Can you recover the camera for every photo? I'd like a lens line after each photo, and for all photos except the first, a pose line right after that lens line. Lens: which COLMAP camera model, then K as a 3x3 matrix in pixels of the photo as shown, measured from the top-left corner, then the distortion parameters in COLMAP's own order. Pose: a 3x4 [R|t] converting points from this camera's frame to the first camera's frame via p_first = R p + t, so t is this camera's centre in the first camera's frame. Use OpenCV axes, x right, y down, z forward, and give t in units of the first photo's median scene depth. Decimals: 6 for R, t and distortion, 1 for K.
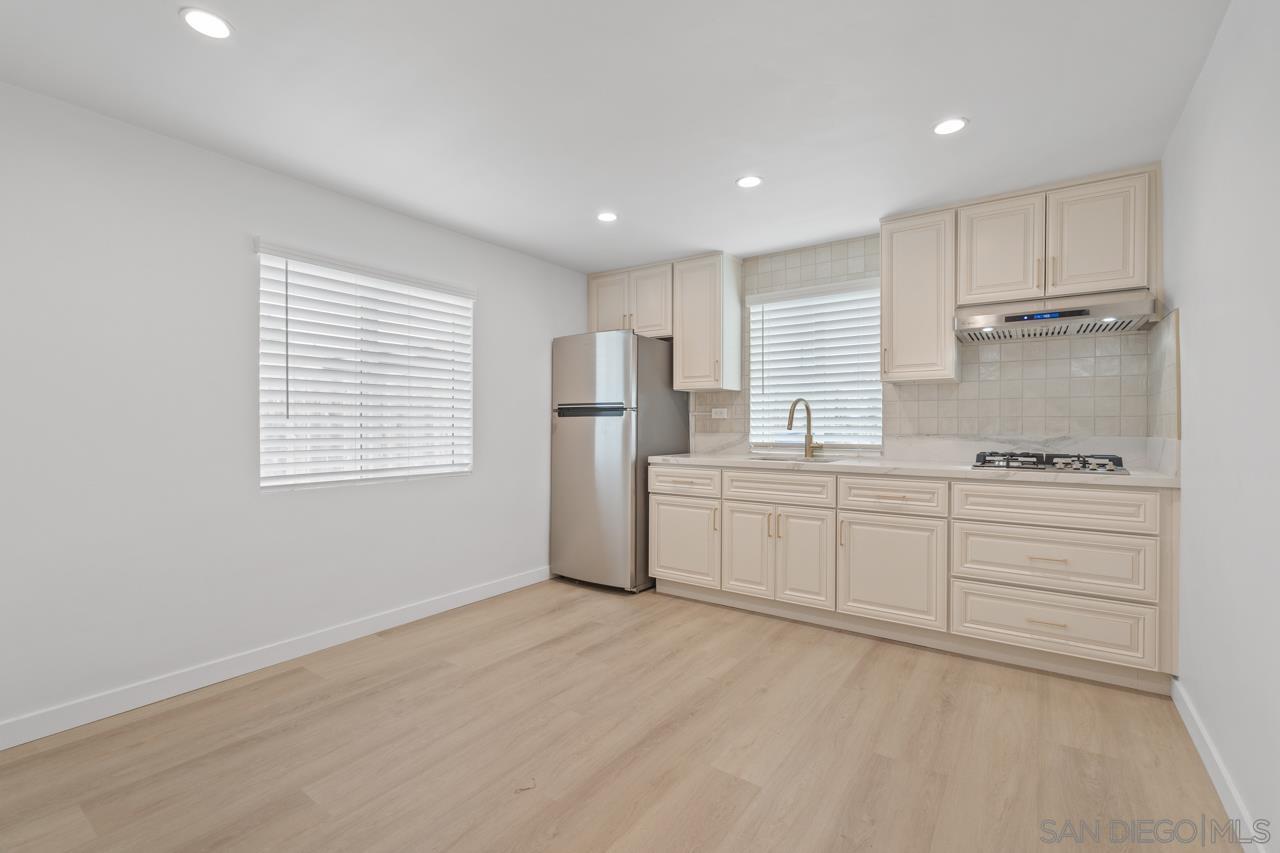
lens RADIAL K [[562.1, 0, 635.1], [0, 562.1, 426.4], [0, 0, 1]] dist [-0.002224, 0.000049]
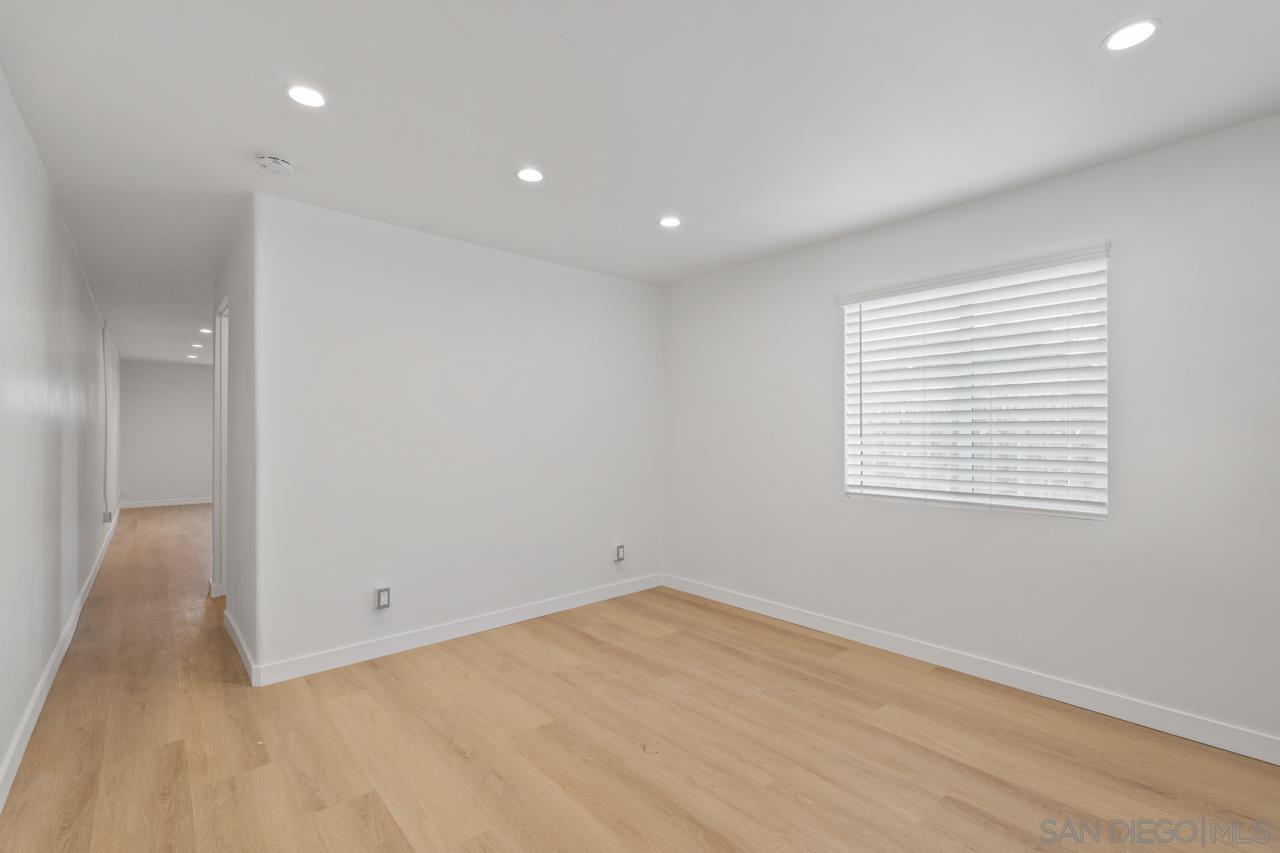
lens RADIAL K [[567.3, 0, 651.0], [0, 567.3, 441.4], [0, 0, 1]] dist [-0.002093, -0.000408]
pose [[-0.221072, 0.006095, -0.975238, 0.554541], [-0.007566, 0.999940, 0.007965, -0.011038], [0.975228, 0.009140, -0.221013, 0.723697]]
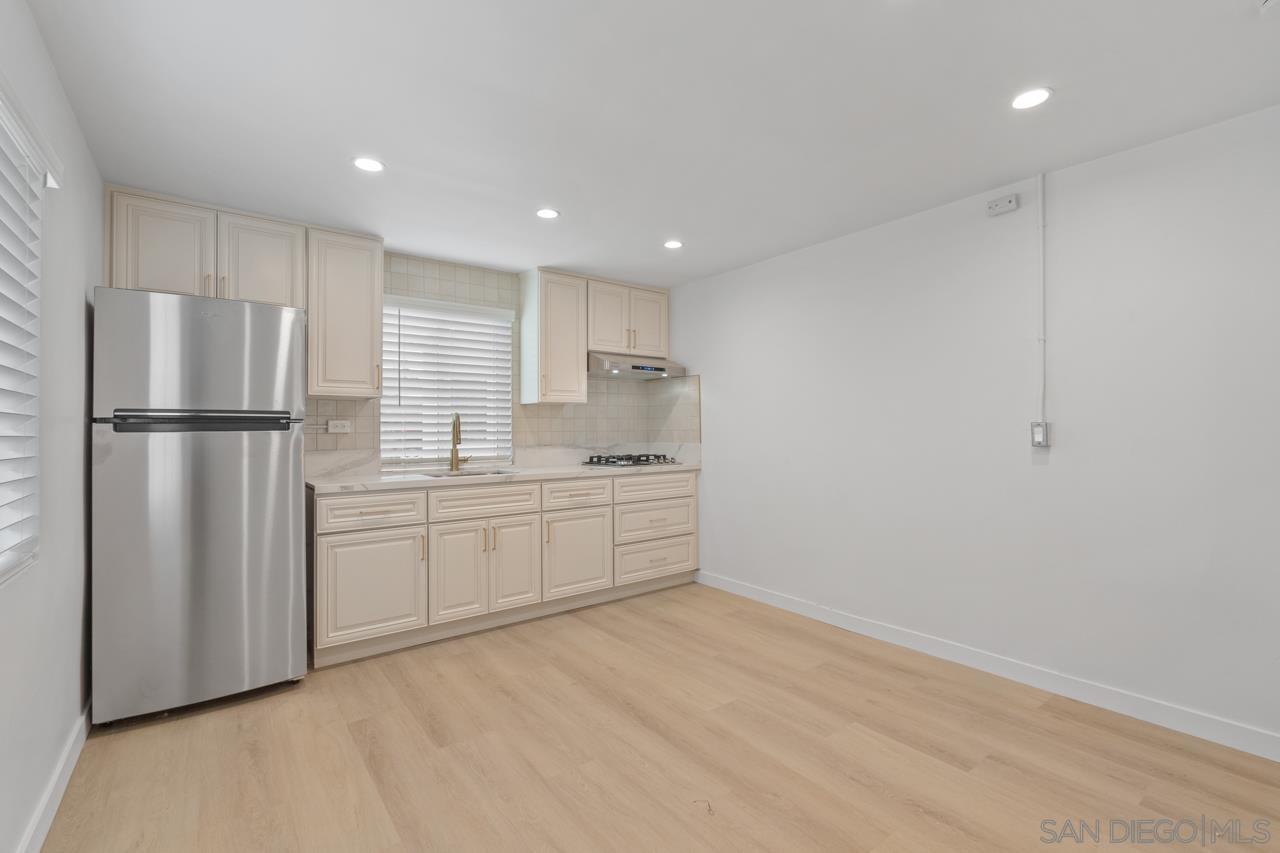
lens RADIAL K [[564.0, 0, 645.7], [0, 564.0, 422.3], [0, 0, 1]] dist [-0.004689, -0.000121]
pose [[0.293113, 0.012303, 0.955999, -0.679522], [0.012896, 0.999775, -0.016820, -0.013567], [-0.955991, 0.017259, 0.292889, 0.455429]]
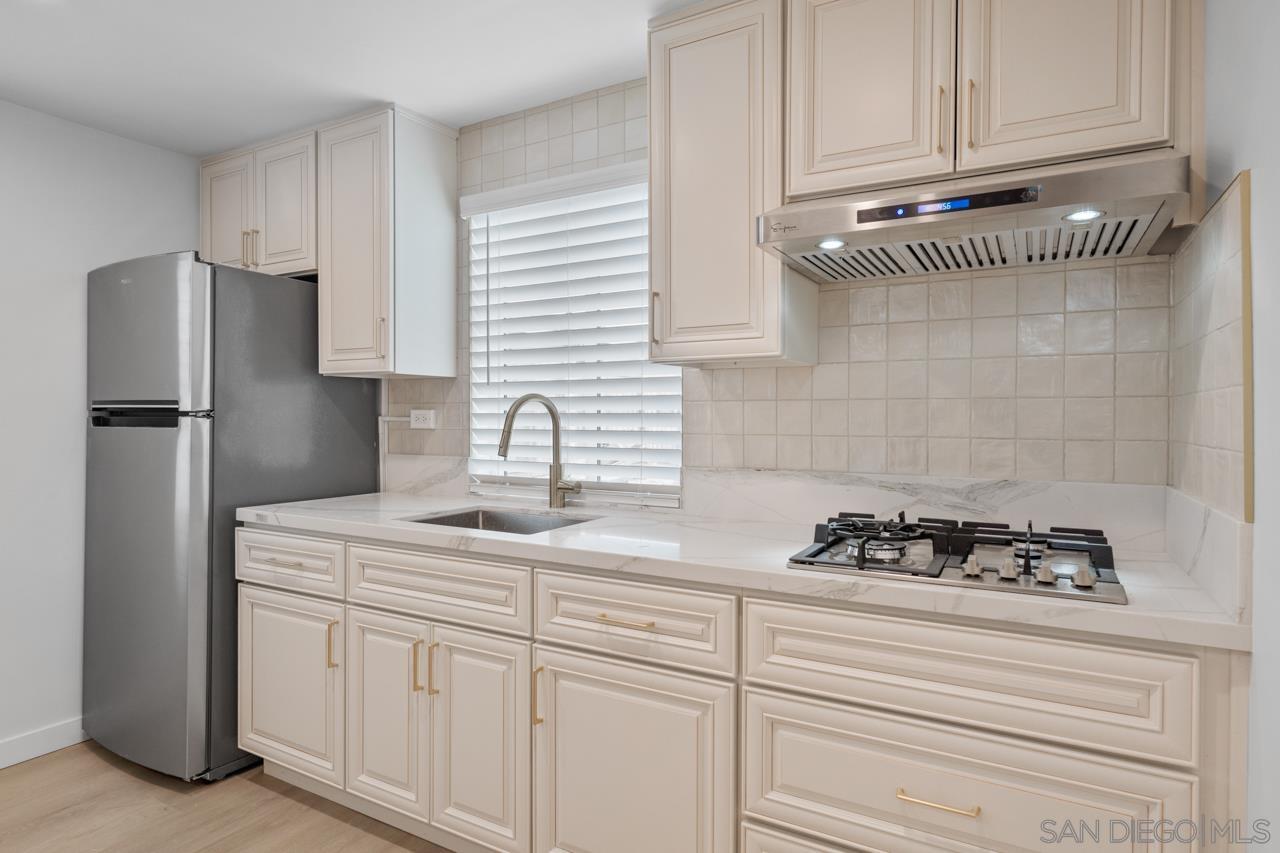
lens RADIAL K [[710.8, 0, 622.1], [0, 710.8, 420.4], [0, 0, 1]] dist [-0.004112, -0.000309]
pose [[0.996064, 0.000469, 0.088632, 0.378458], [-0.000847, 0.999991, 0.004235, -0.033987], [-0.088629, -0.004294, 0.996055, 0.419480]]
